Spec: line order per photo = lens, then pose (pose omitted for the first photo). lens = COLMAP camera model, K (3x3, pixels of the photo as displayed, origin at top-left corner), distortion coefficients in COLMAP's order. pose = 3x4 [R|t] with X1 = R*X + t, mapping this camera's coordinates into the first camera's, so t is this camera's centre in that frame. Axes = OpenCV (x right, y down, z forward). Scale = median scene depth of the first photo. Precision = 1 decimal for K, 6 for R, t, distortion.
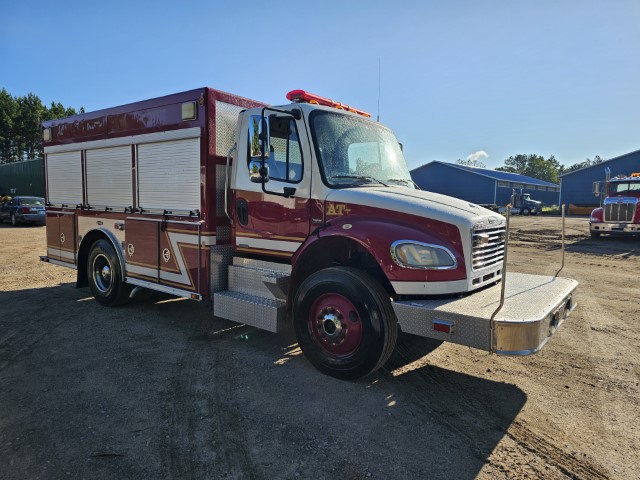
lens RADIAL K [[430.5, 0, 323.4], [0, 430.5, 243.2], [0, 0, 1]] dist [0.004817, 0.004547]
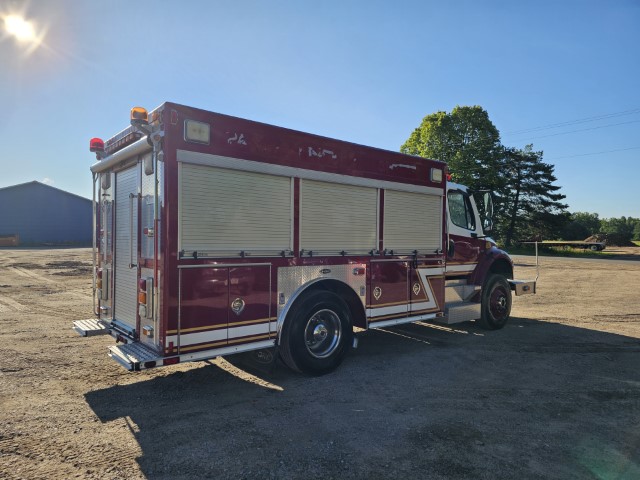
lens RADIAL K [[430.5, 0, 319.2], [0, 430.5, 241.5], [0, 0, 1]] dist [0.004817, 0.004547]
pose [[0.239939, -0.032254, 0.970252, -1.294994], [0.082489, 0.996511, 0.012728, -0.113342], [-0.967277, 0.076981, 0.241762, 0.803367]]
